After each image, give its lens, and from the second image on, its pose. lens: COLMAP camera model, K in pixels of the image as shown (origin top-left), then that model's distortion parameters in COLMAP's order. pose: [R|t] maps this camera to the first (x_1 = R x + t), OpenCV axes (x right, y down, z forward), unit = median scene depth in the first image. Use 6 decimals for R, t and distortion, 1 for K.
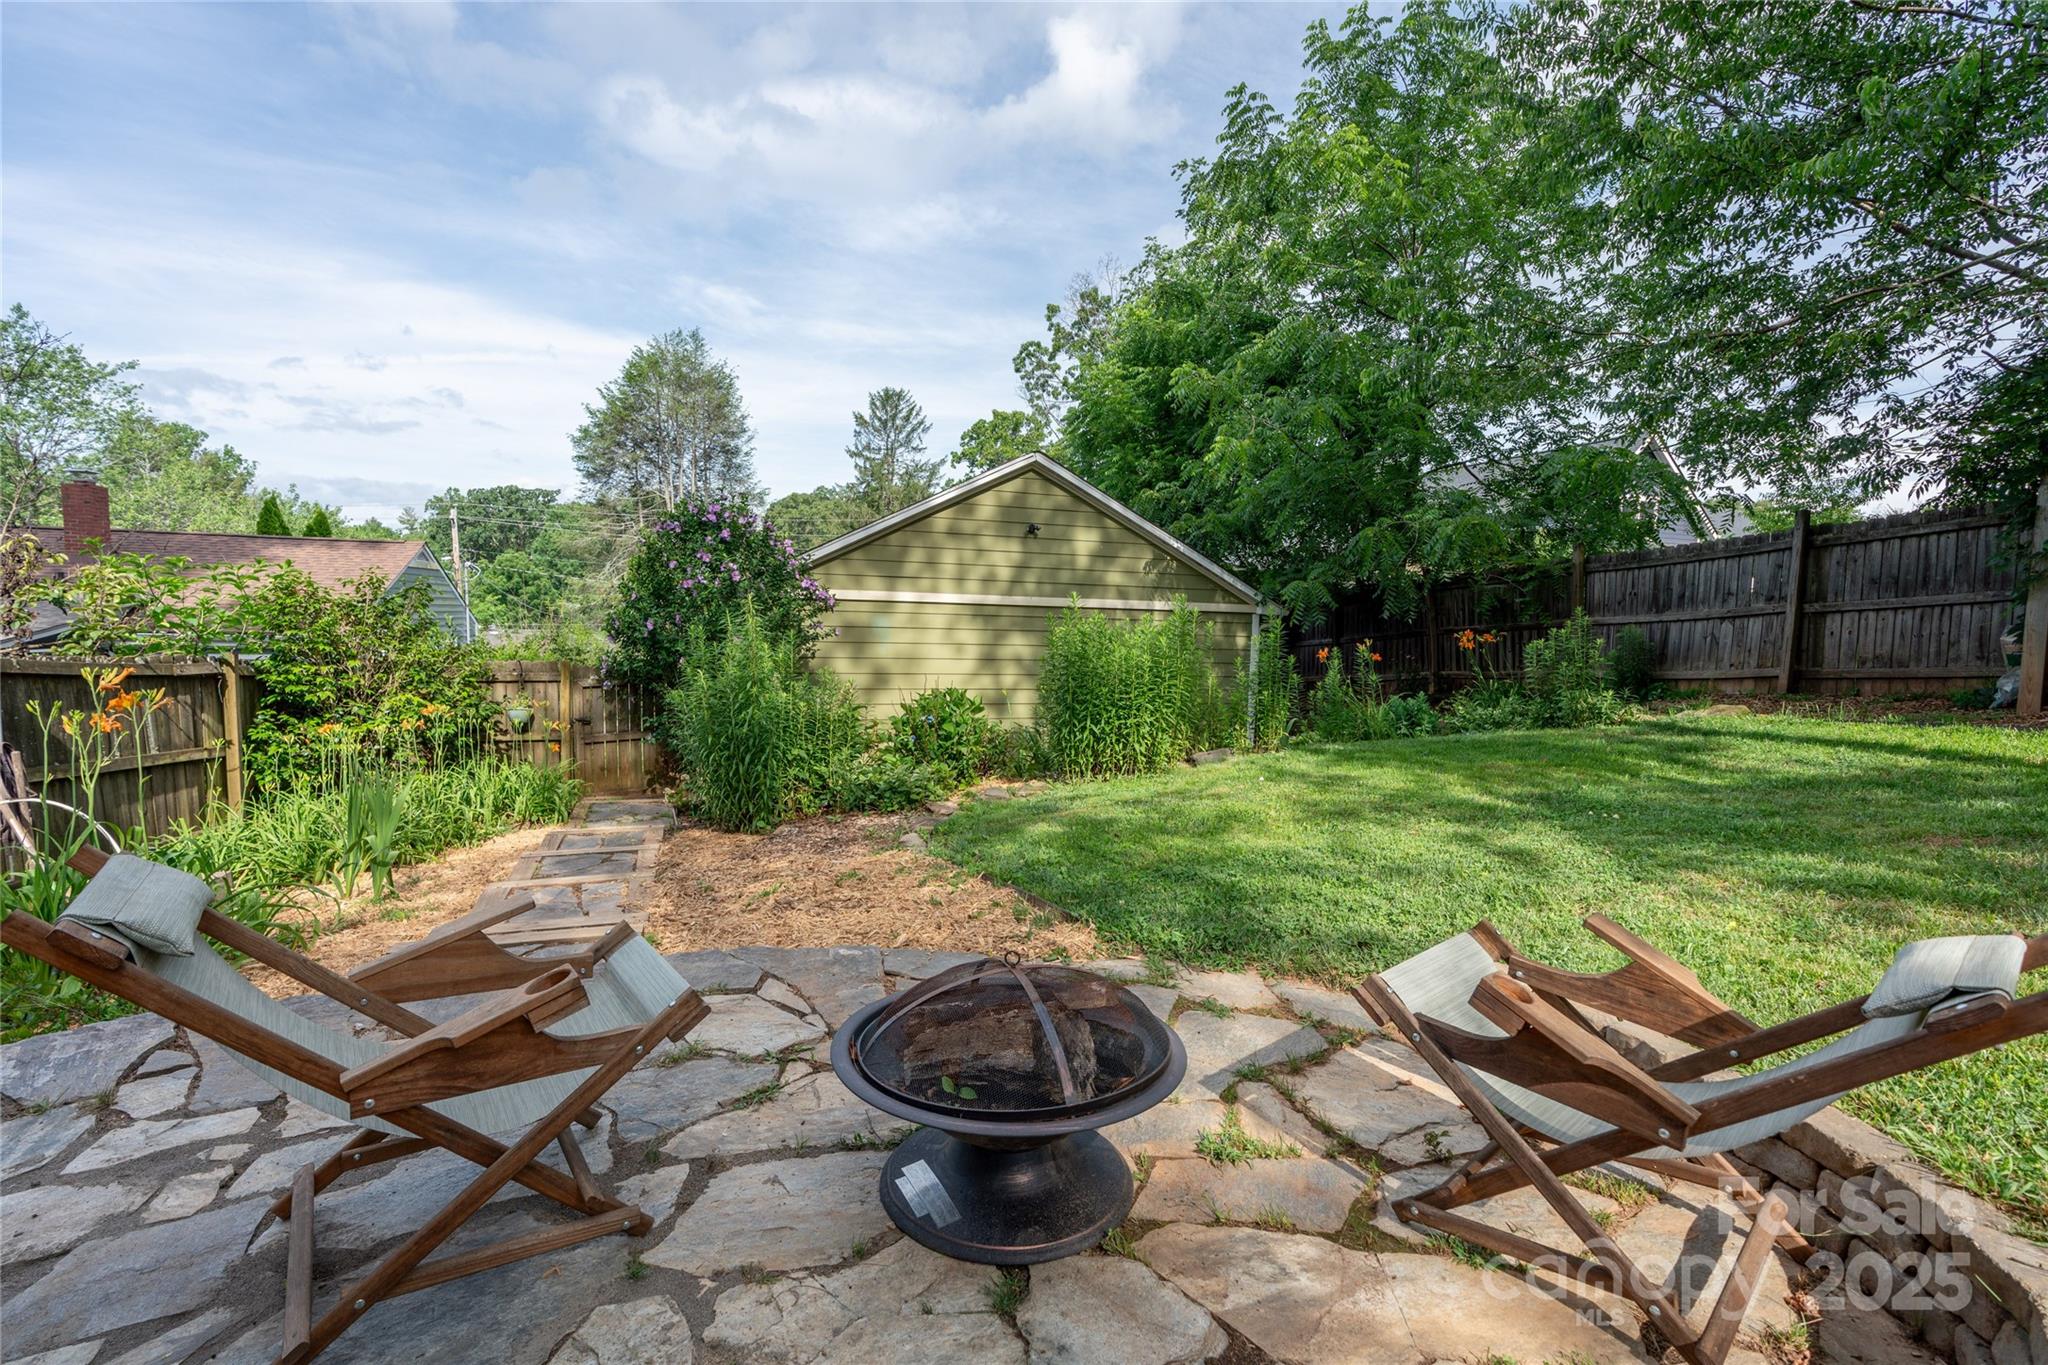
lens RADIAL K [[913.7, 0, 1020.6], [0, 913.7, 690.7], [0, 0, 1]] dist [-0.005684, 0.000096]
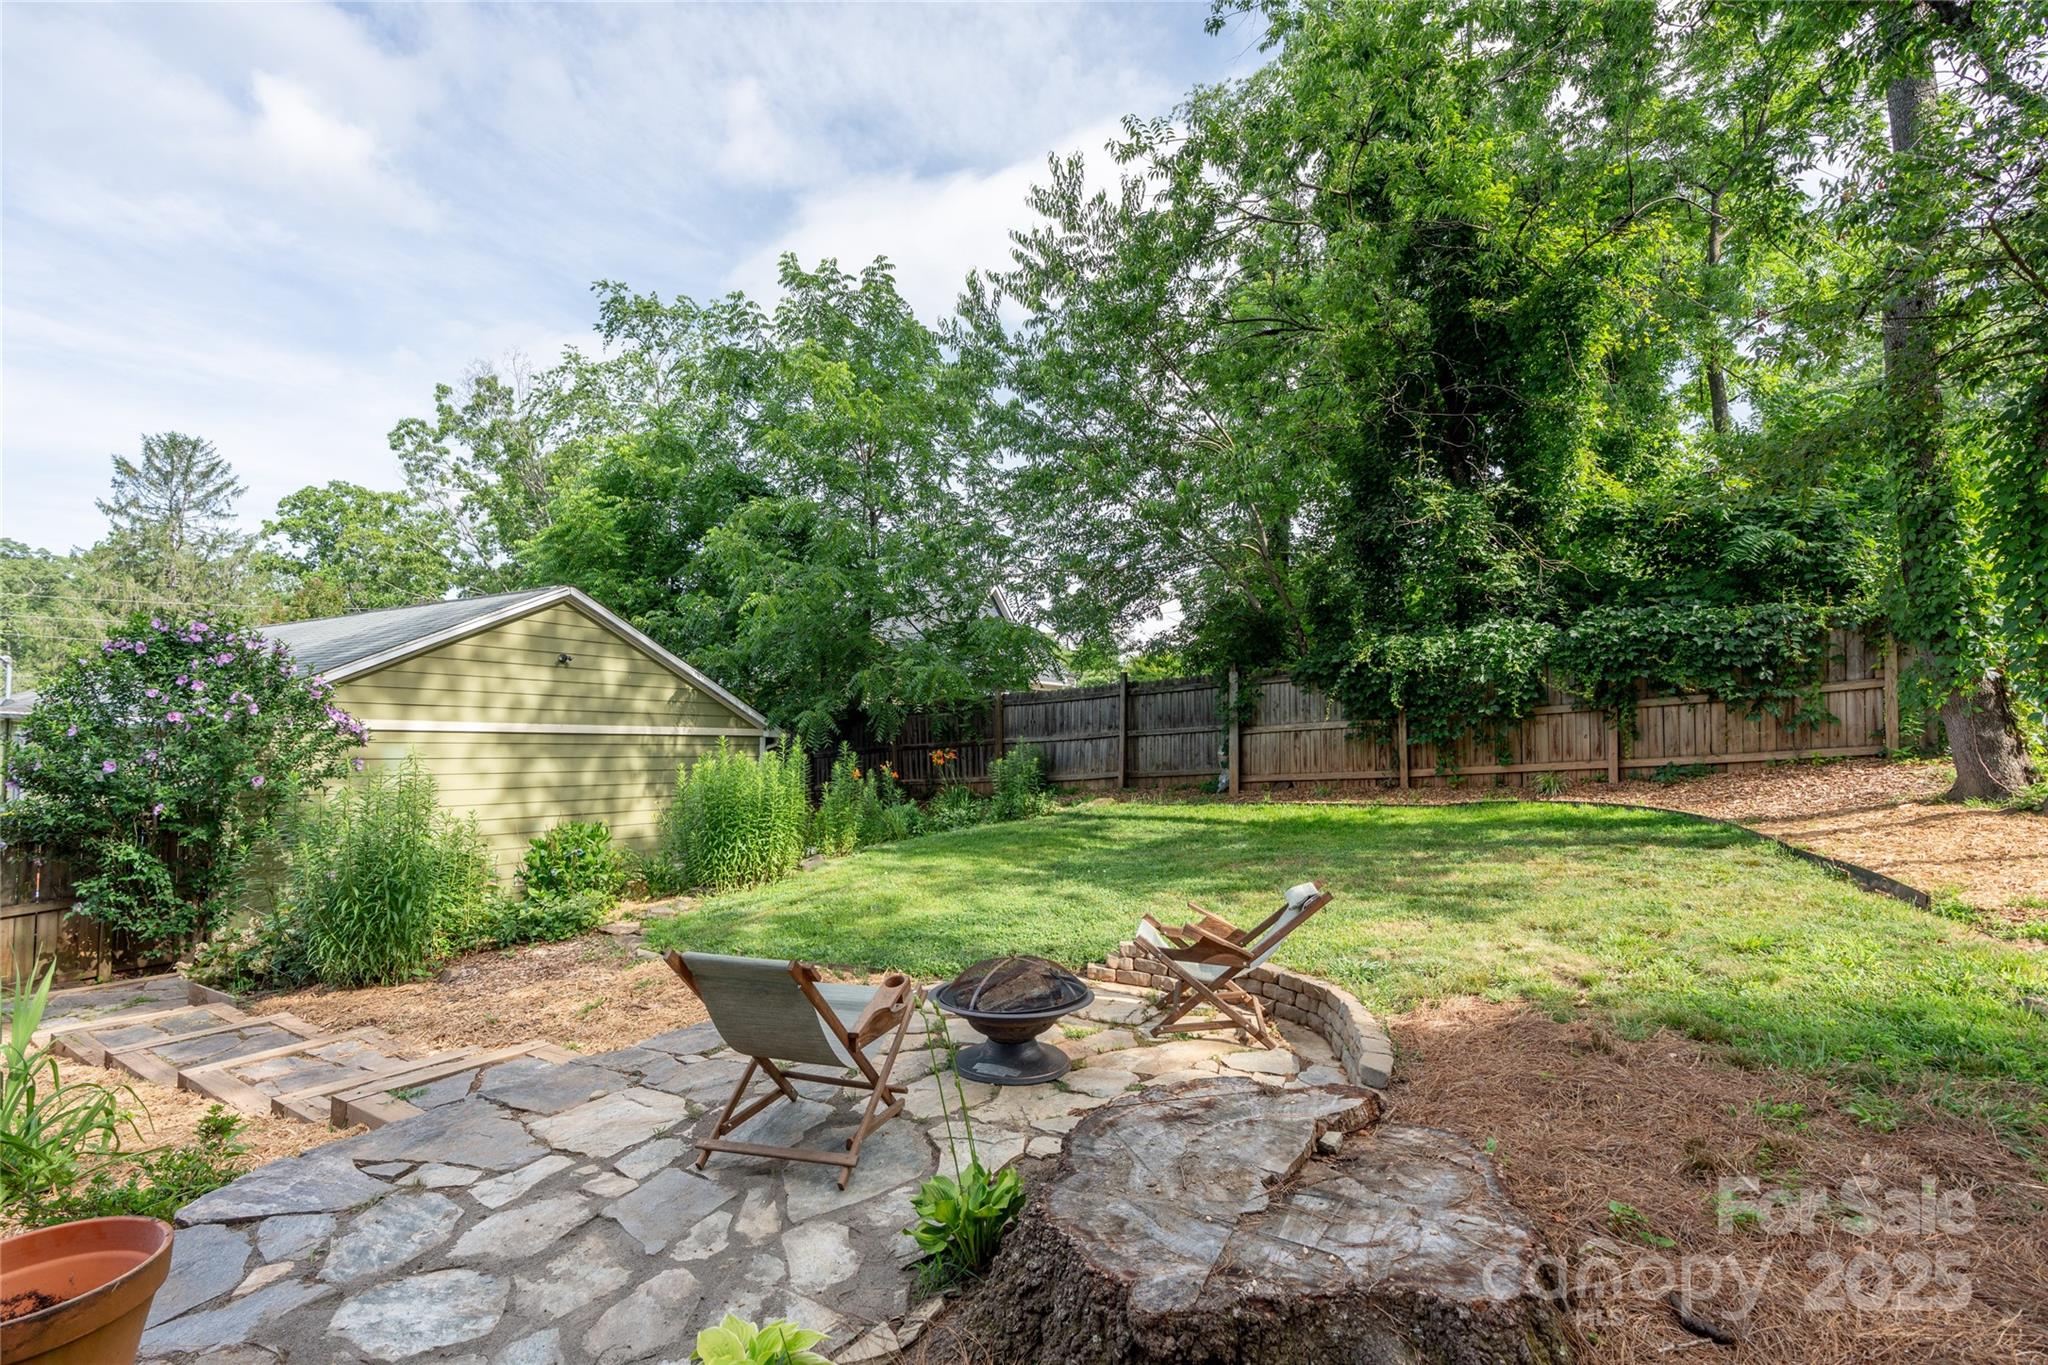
lens RADIAL K [[913.7, 0, 1020.6], [0, 913.7, 690.7], [0, 0, 1]] dist [-0.005684, 0.000096]
pose [[0.793924, 0.018494, 0.607735, -0.193658], [0.049927, 0.994179, -0.095476, -0.016576], [-0.605963, 0.106143, 0.788379, -0.113108]]
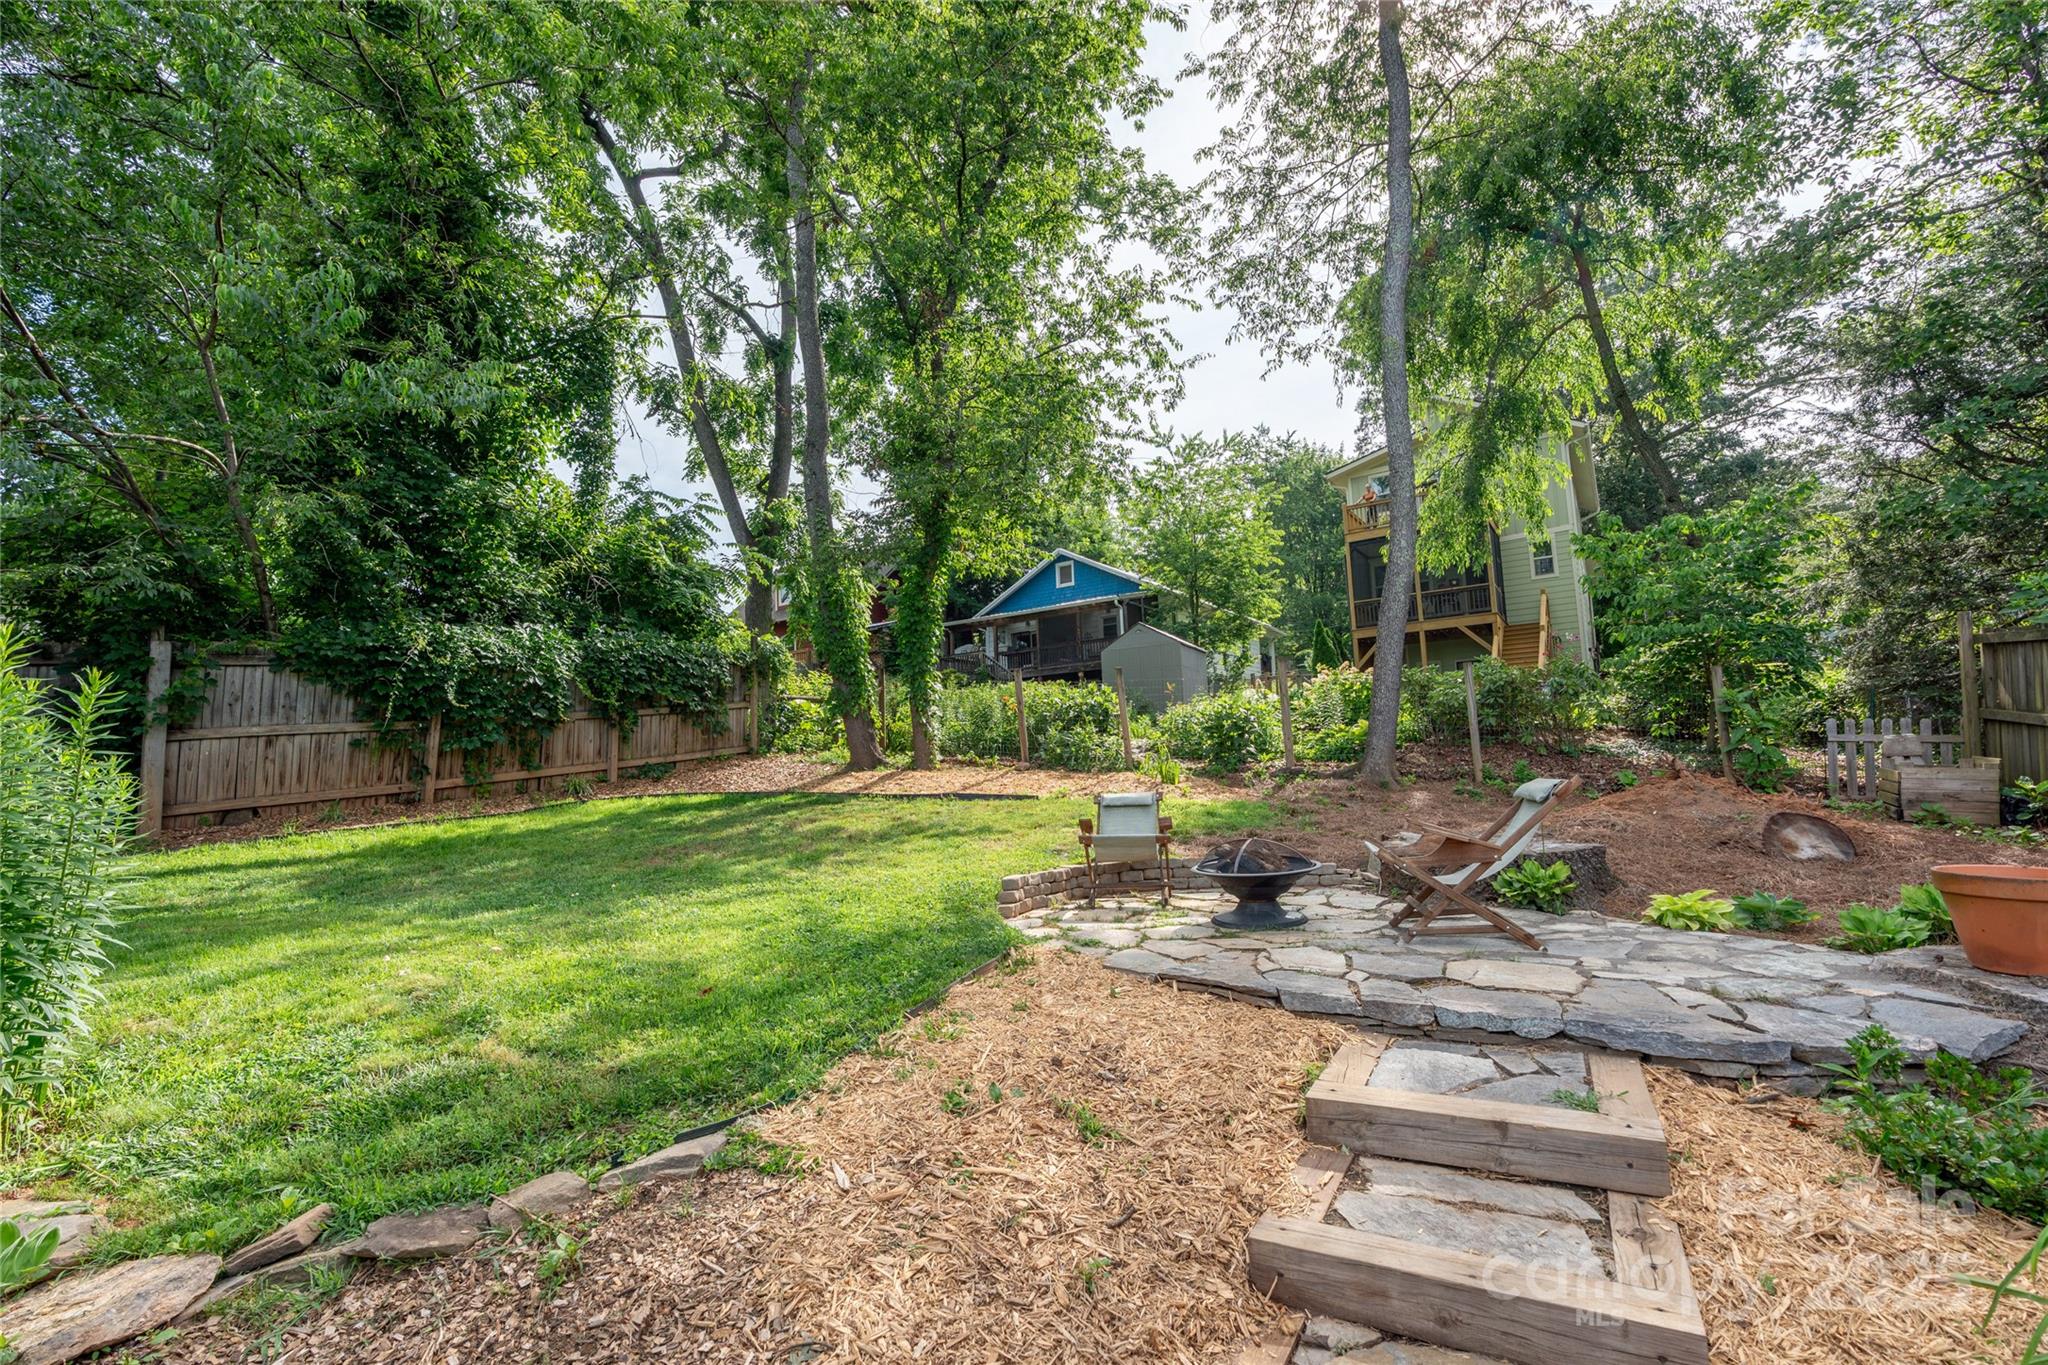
lens RADIAL K [[913.7, 0, 1020.6], [0, 913.7, 690.7], [0, 0, 1]] dist [-0.005684, 0.000096]
pose [[-0.591001, 0.076598, 0.803026, -0.261686], [0.092855, 0.995324, -0.026603, -0.015071], [-0.801309, 0.058843, -0.595350, 0.446696]]
